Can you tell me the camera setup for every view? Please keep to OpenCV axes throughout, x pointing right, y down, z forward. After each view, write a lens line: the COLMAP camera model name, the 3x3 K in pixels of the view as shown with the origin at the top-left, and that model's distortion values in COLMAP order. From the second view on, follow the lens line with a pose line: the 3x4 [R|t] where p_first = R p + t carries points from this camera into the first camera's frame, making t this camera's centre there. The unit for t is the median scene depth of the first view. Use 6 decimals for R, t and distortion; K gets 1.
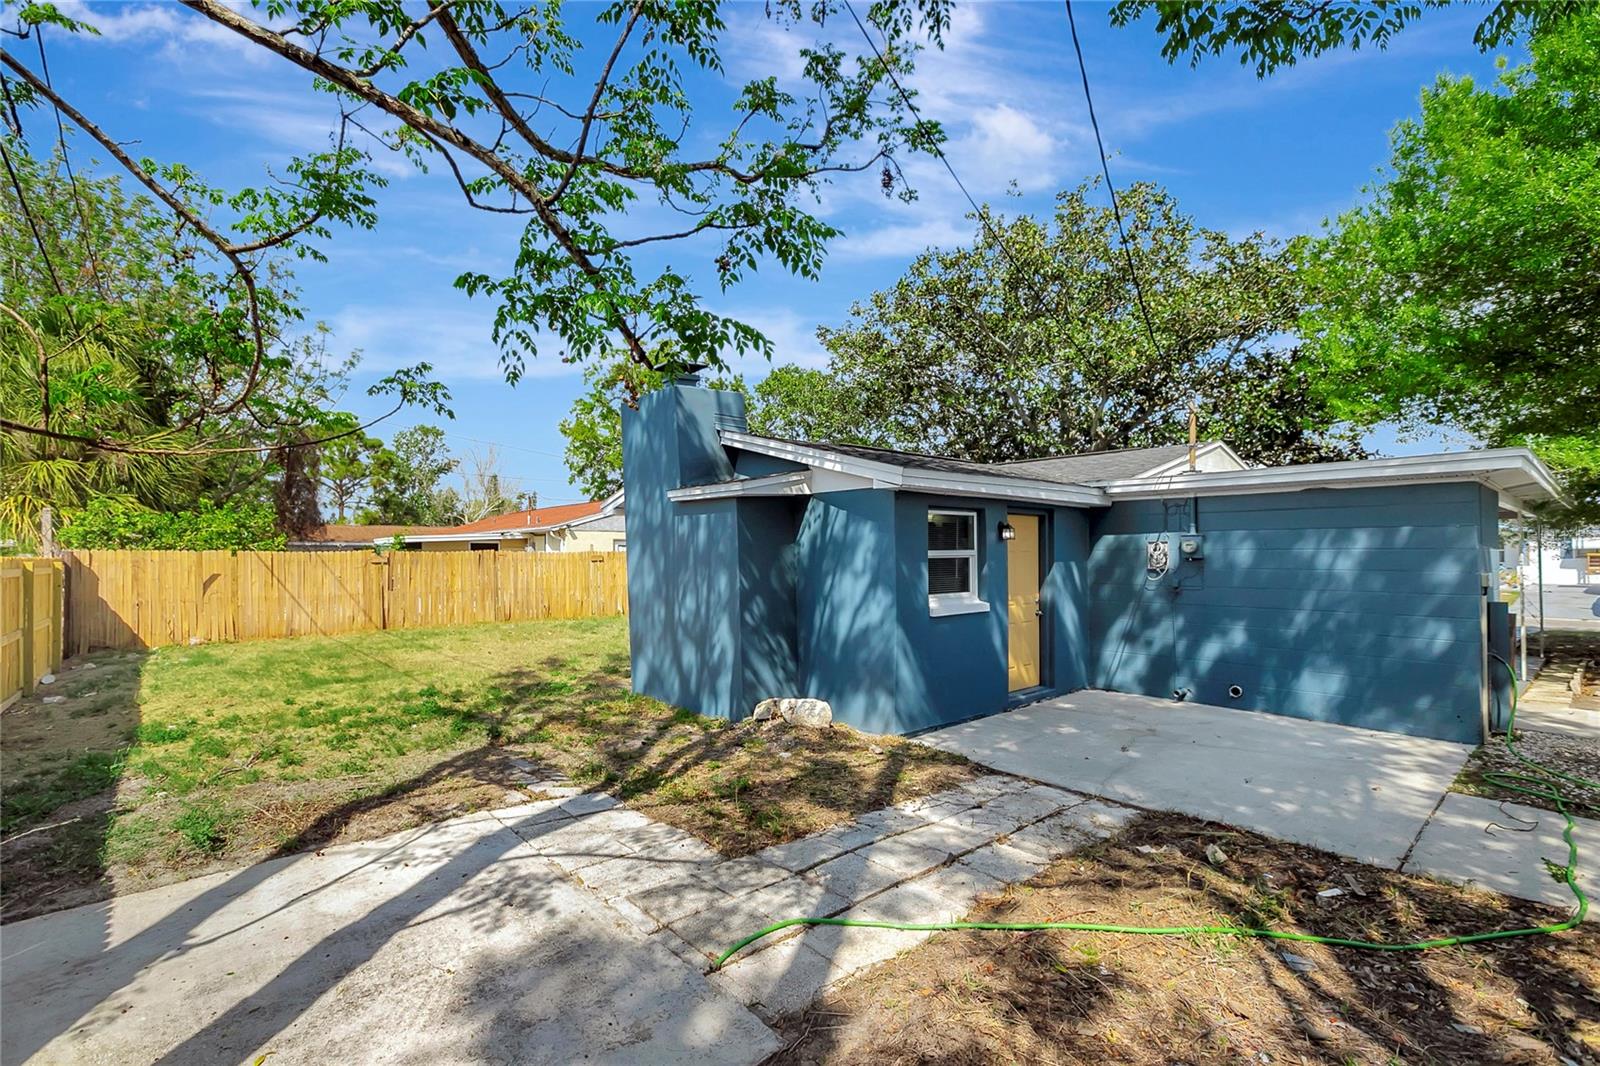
lens RADIAL K [[749.0, 0, 795.1], [0, 749.0, 532.1], [0, 0, 1]] dist [-0.029846, 0.016977]
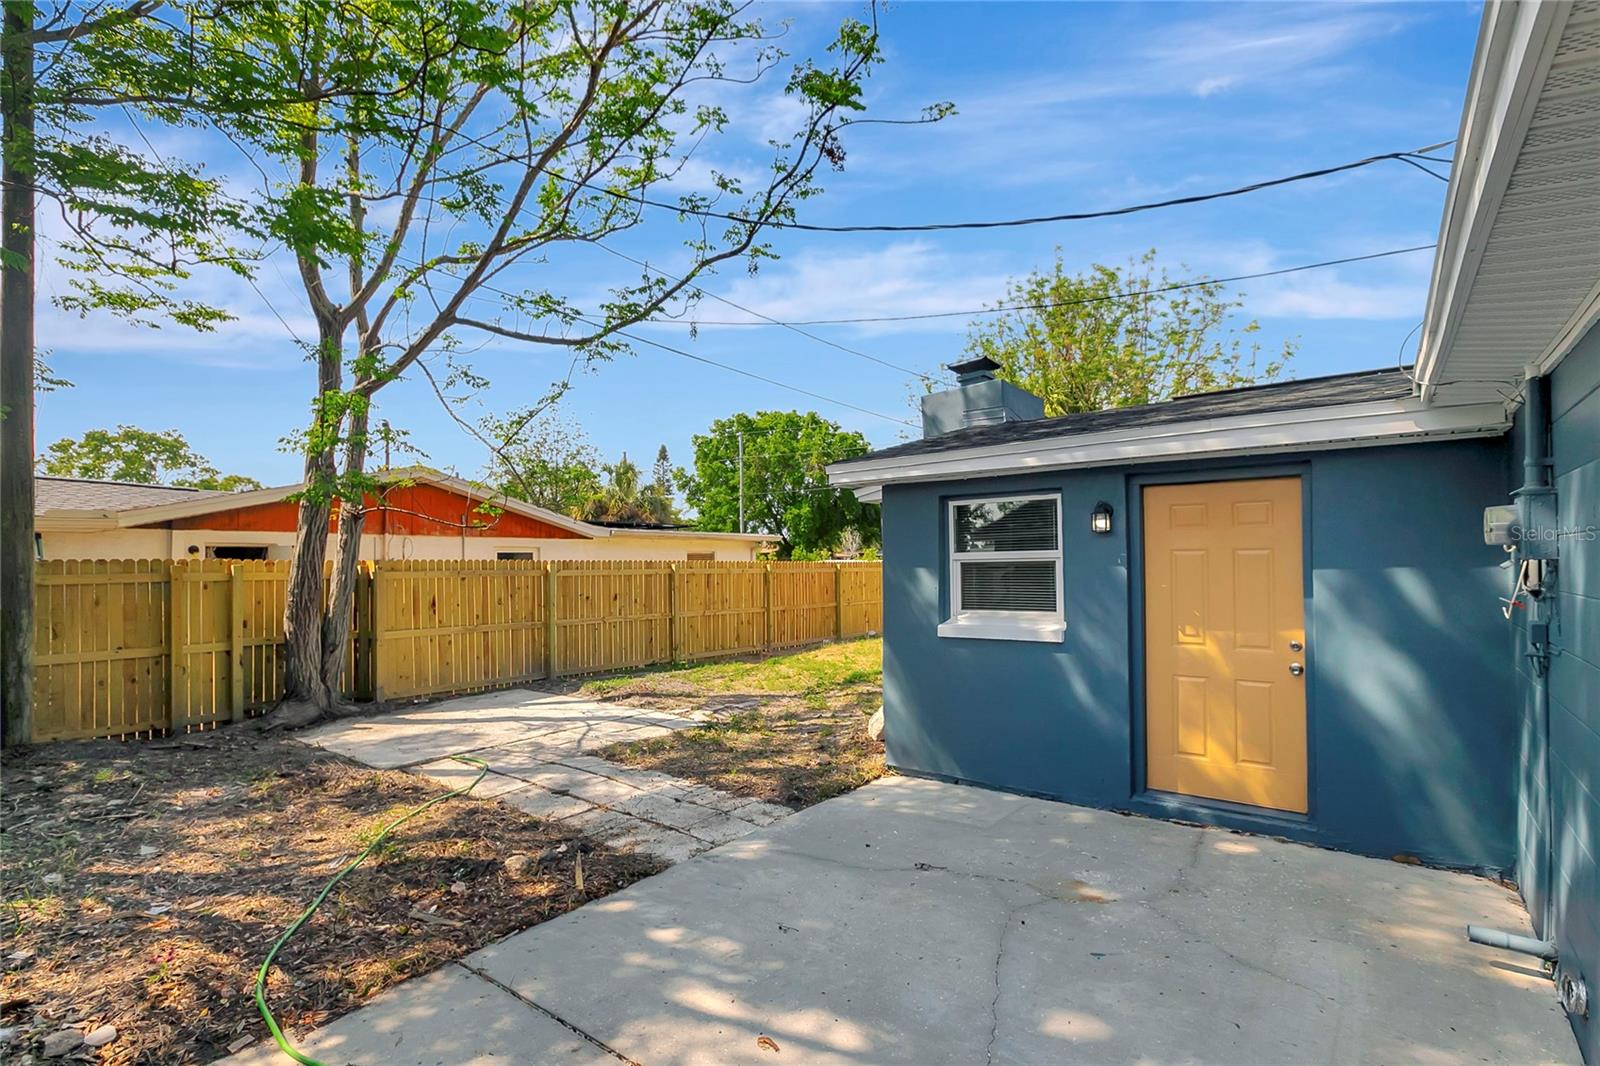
lens RADIAL K [[811.3, 0, 799.4], [0, 811.3, 556.4], [0, 0, 1]] dist [-0.000471, 0.000006]
pose [[0.135210, -0.010230, -0.990764, 1.241049], [0.036645, 0.999314, -0.005318, 0.034369], [0.990139, -0.035587, 0.135492, 0.905957]]
